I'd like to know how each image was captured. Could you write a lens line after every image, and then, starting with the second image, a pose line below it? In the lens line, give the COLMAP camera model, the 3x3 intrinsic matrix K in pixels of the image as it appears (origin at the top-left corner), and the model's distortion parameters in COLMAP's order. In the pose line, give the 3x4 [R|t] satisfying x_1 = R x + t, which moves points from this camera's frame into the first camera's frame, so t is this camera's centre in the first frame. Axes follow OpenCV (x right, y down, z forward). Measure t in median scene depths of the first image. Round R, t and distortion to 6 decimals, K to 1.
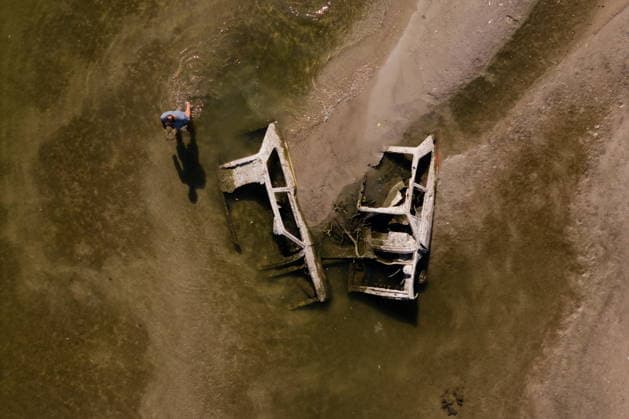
lens RADIAL K [[4028.7, 0, 314.5], [0, 4028.7, 209.5], [0, 0, 1]] dist [-0.259484, 0.857854]
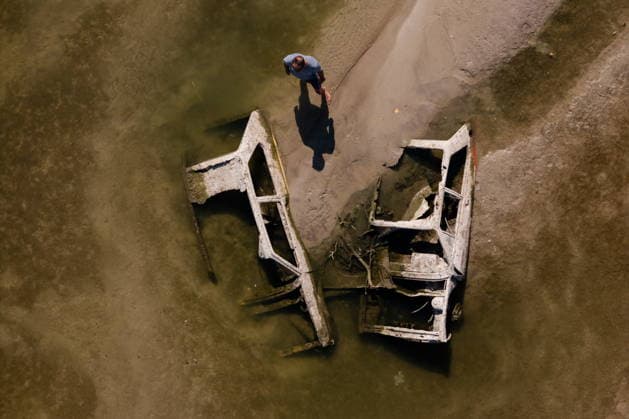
lens RADIAL K [[2172.2, 0, 314.5], [0, 2172.2, 209.5], [0, 0, 1]] dist [-0.205774, 0.292051]
pose [[0.999832, -0.012660, -0.013225, 0.005705], [0.012482, 0.999831, -0.013505, 0.002649], [0.013394, 0.013338, 0.999821, 0.592508]]
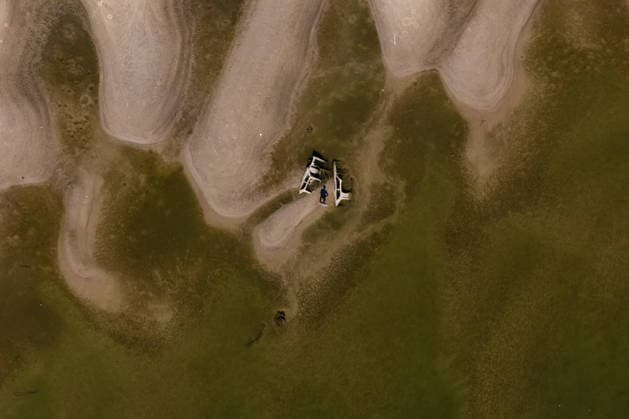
lens RADIAL K [[4028.7, 0, 314.5], [0, 4028.7, 209.5], [0, 0, 1]] dist [-0.259484, 0.857854]
pose [[-0.968308, -0.247158, -0.035958, 0.157083], [0.243890, -0.966730, 0.077140, -0.345578], [-0.053827, 0.065925, 0.996372, -3.076335]]
